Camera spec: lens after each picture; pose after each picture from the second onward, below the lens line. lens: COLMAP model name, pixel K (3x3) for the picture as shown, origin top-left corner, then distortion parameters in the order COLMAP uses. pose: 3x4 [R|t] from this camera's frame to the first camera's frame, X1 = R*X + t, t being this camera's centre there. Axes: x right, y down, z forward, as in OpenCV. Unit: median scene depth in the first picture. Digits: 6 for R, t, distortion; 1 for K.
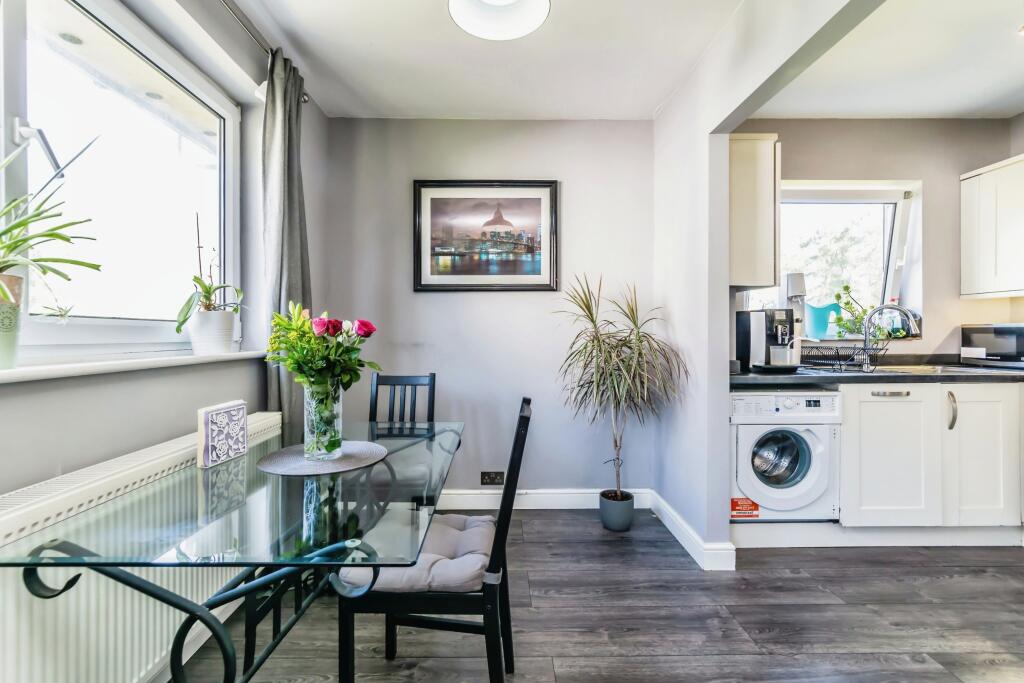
lens RADIAL K [[458.8, 0, 491.2], [0, 458.8, 336.1], [0, 0, 1]] dist [-0.004926, -0.000676]
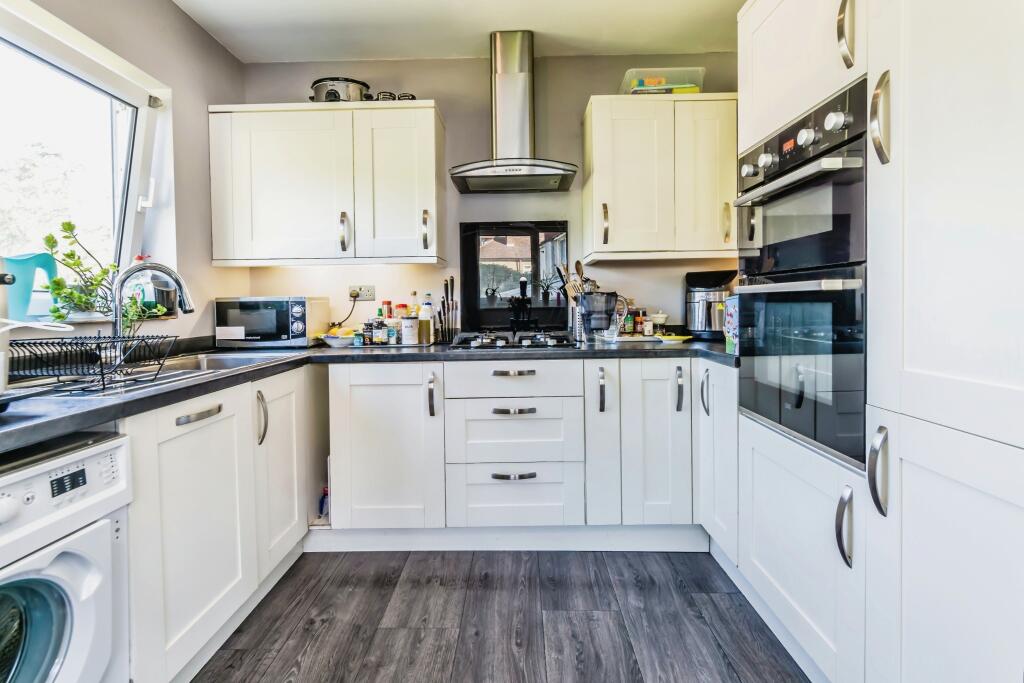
lens RADIAL K [[458.8, 0, 498.5], [0, 458.8, 312.7], [0, 0, 1]] dist [-0.004926, -0.000676]
pose [[0.010026, -0.015390, 0.999831, 0.252637], [0.019507, 0.999694, 0.015192, -0.002281], [-0.999759, 0.019352, 0.010324, 0.508861]]
